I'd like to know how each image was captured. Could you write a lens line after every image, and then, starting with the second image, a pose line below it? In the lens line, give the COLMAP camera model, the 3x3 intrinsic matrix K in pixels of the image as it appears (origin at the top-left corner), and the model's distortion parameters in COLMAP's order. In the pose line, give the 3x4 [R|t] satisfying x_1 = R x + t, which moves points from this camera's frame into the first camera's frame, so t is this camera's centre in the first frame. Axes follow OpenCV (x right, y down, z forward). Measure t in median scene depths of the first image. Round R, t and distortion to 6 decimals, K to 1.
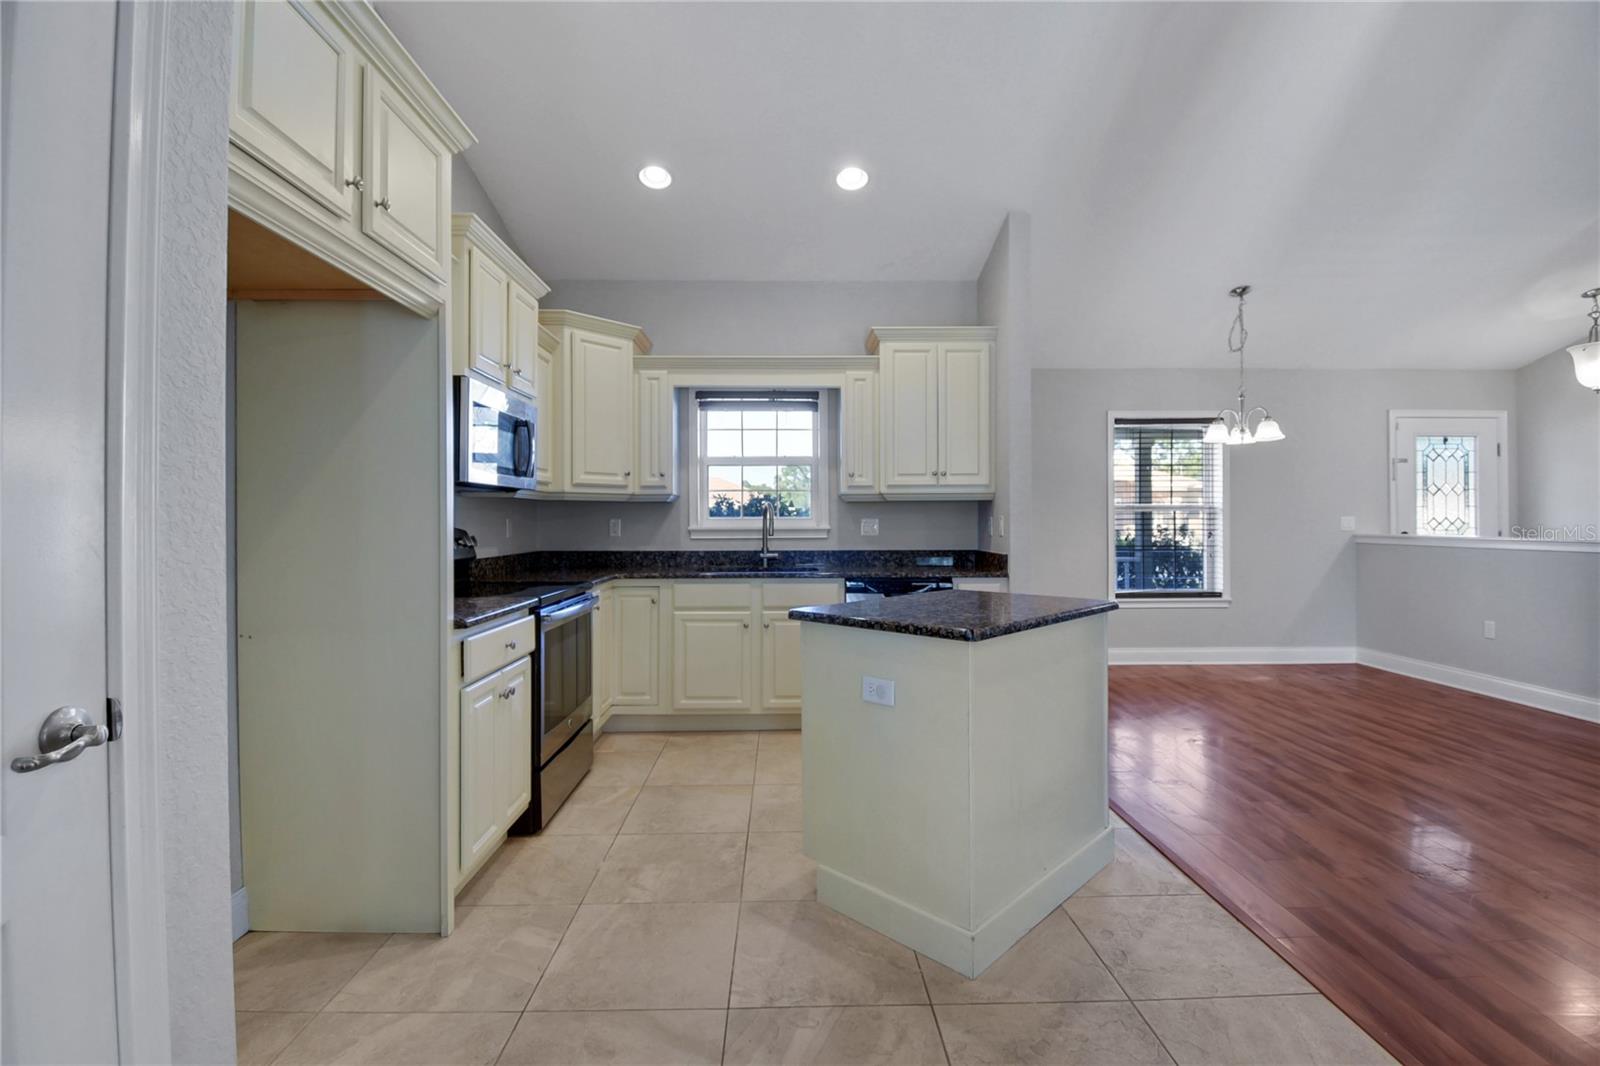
lens RADIAL K [[713.5, 0, 794.5], [0, 713.5, 524.8], [0, 0, 1]] dist [0.017920, -0.024803]
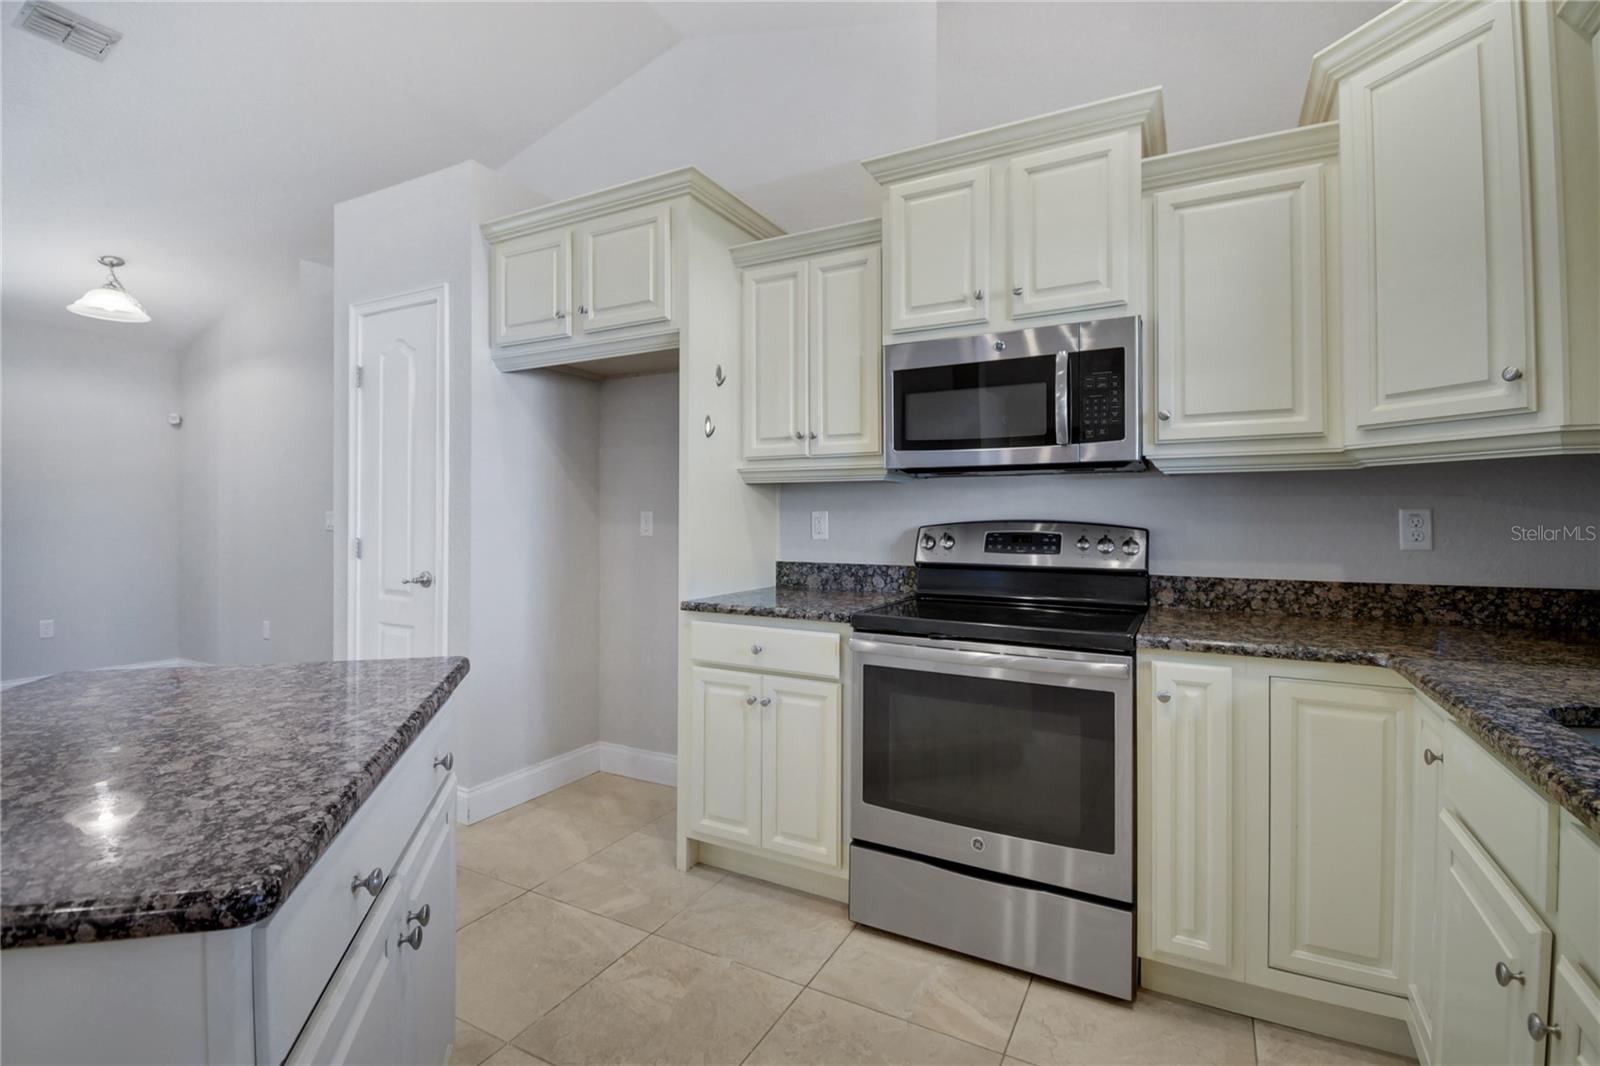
lens RADIAL K [[733.0, 0, 803.9], [0, 733.0, 504.1], [0, 0, 1]] dist [0.020468, -0.027140]
pose [[-0.489430, -0.011143, -0.871972, 0.235669], [-0.003152, 0.999934, -0.011009, -0.005153], [0.872037, -0.002640, -0.489433, 0.887598]]
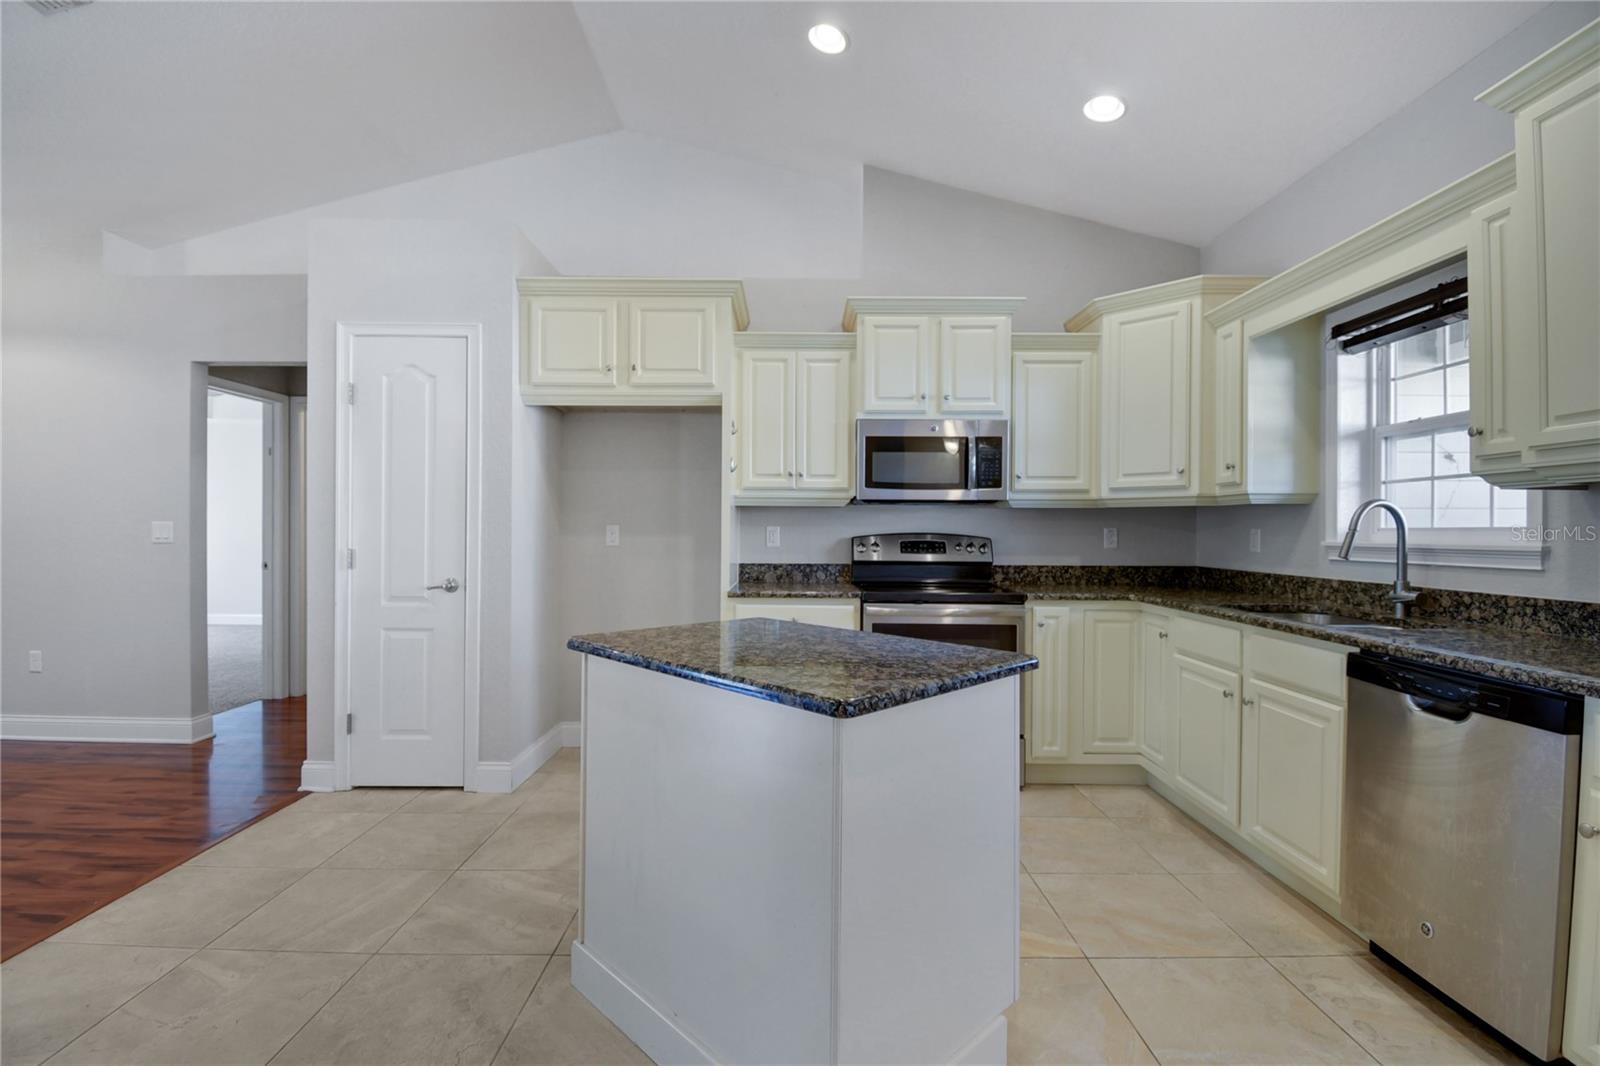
lens RADIAL K [[713.5, 0, 794.5], [0, 713.5, 524.8], [0, 0, 1]] dist [0.017920, -0.024803]
pose [[-0.013739, -0.003740, -0.999899, 0.565860], [-0.010050, 0.999943, -0.003602, -0.005081], [0.999855, 0.009999, -0.013775, 0.595319]]
